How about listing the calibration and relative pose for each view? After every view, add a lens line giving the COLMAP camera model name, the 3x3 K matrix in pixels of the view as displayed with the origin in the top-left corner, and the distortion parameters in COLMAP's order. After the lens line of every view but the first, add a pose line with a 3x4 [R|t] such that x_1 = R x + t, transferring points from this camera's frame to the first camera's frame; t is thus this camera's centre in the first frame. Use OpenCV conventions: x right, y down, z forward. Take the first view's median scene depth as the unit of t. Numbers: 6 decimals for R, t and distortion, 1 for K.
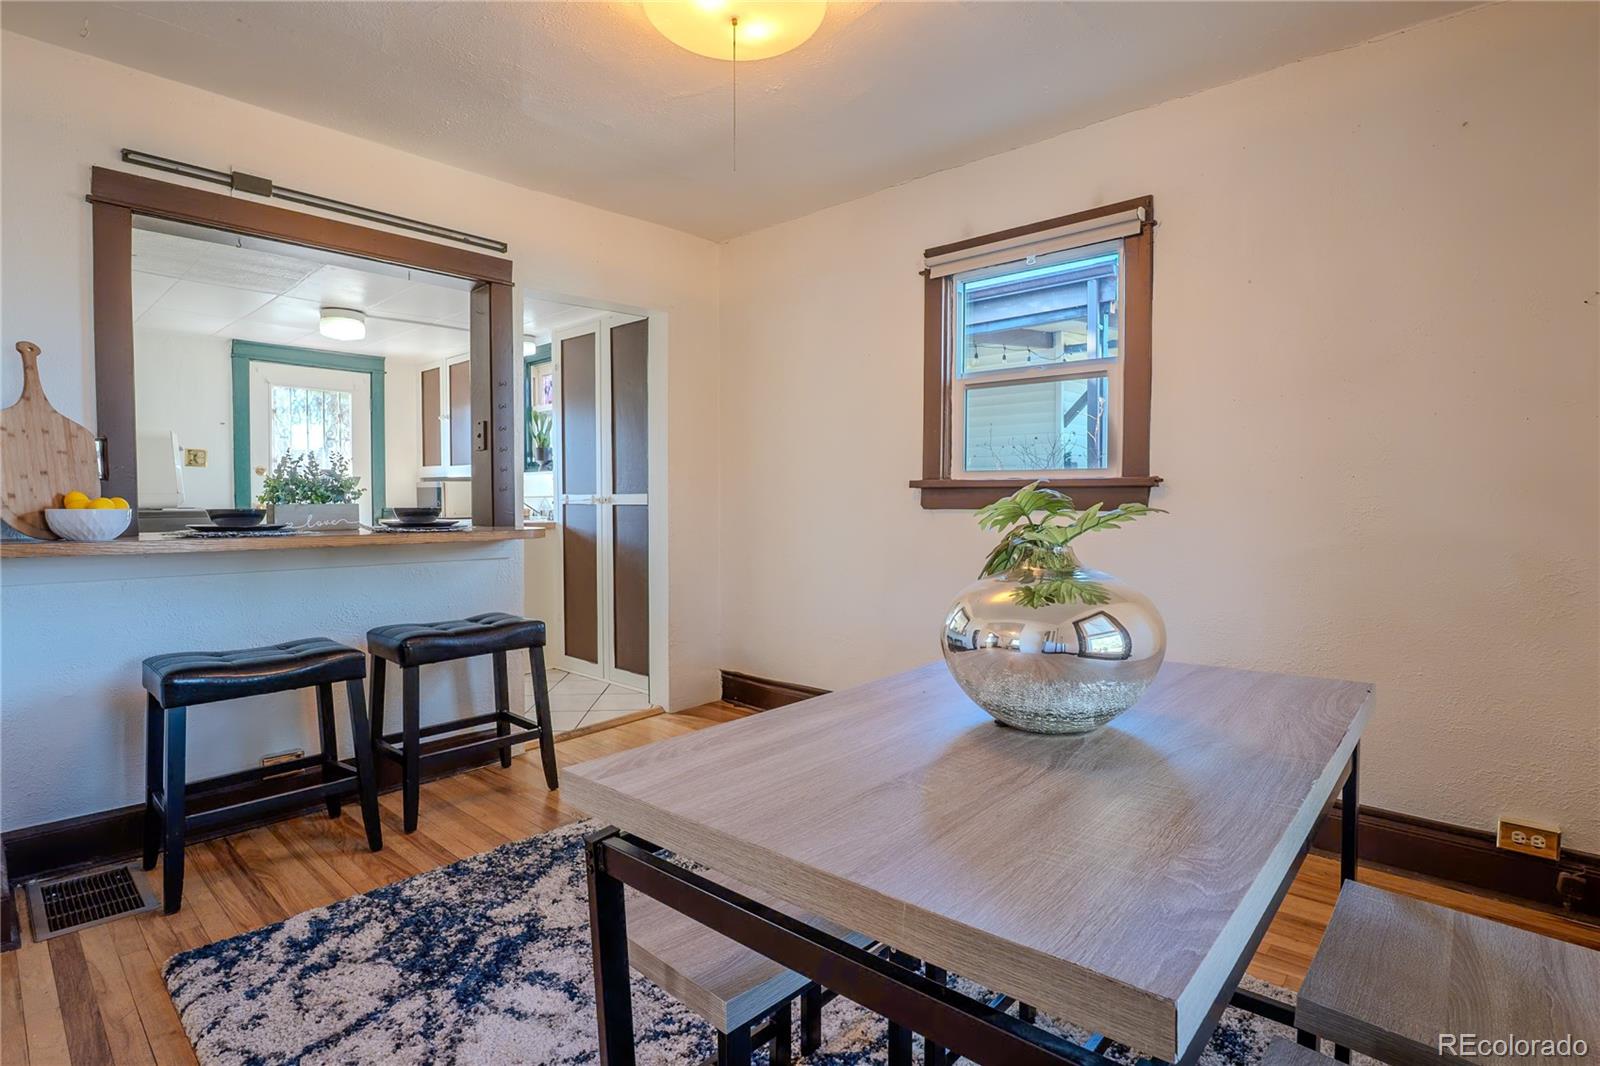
lens RADIAL K [[774.2, 0, 793.9], [0, 774.2, 522.1], [0, 0, 1]] dist [-0.025879, 0.000089]
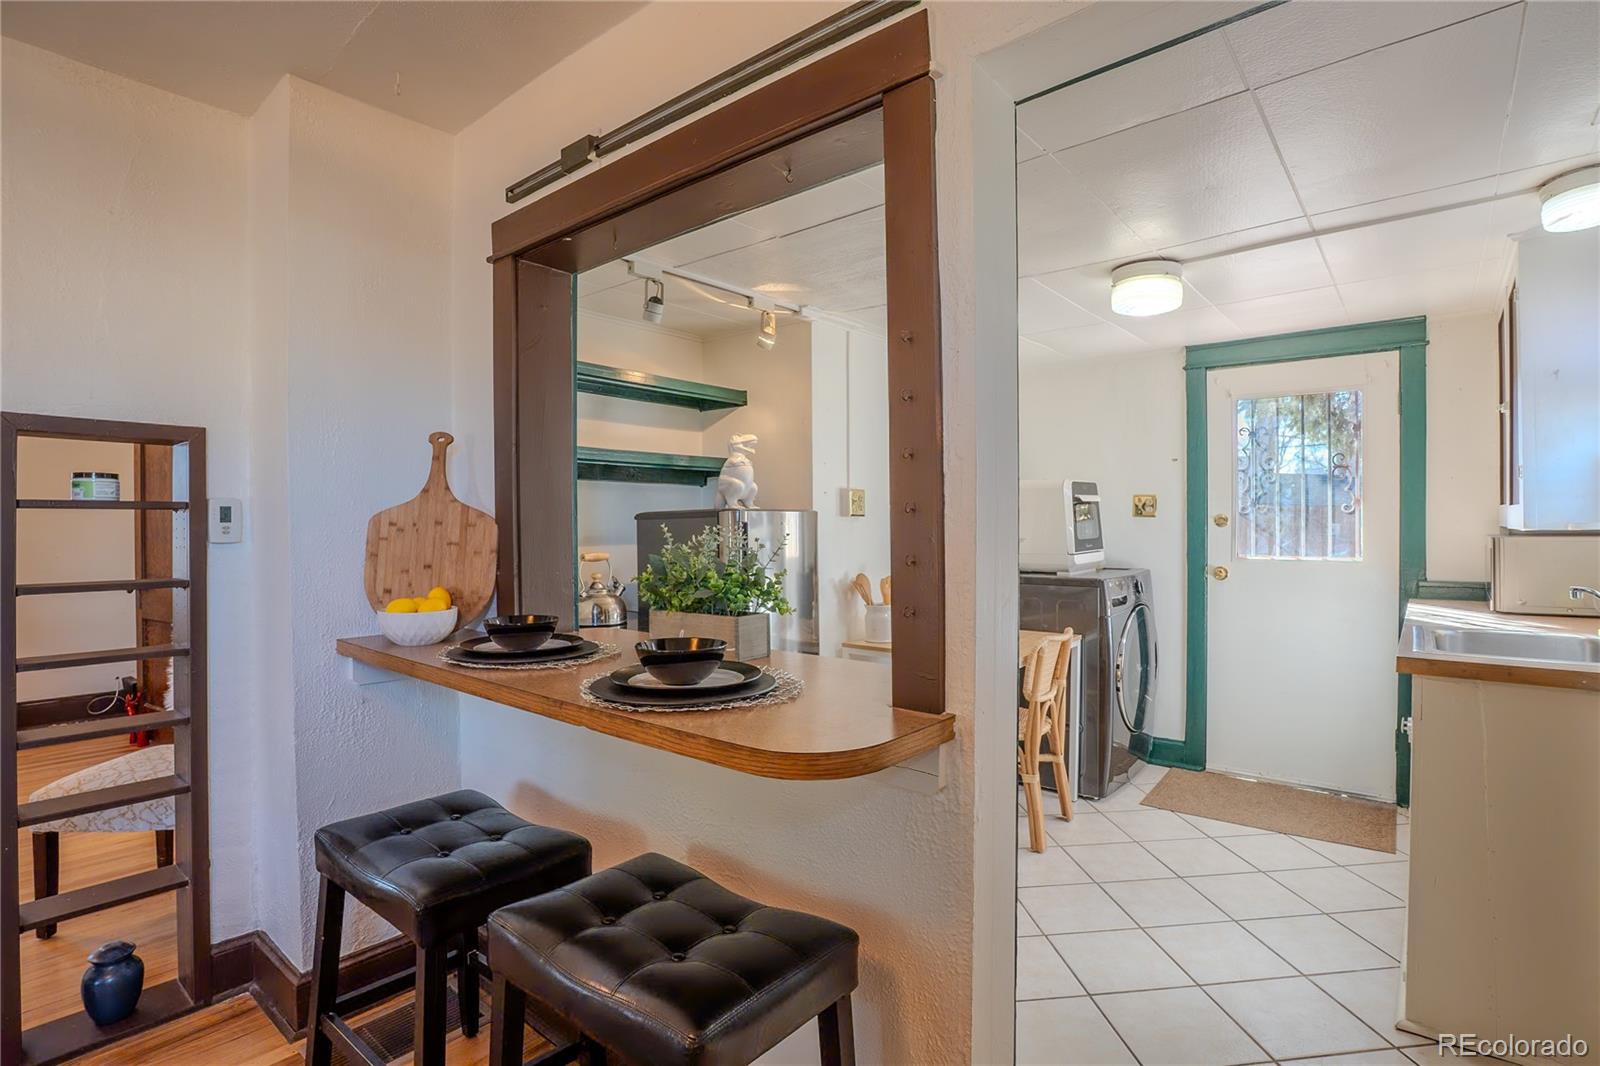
lens RADIAL K [[774.2, 0, 800.1], [0, 774.2, 531.0], [0, 0, 1]] dist [-0.025879, 0.000089]
pose [[0.043757, 0.009077, -0.999001, 0.003654], [-0.026556, 0.999616, 0.007920, -0.109292], [0.998689, 0.026183, 0.043982, 1.192638]]
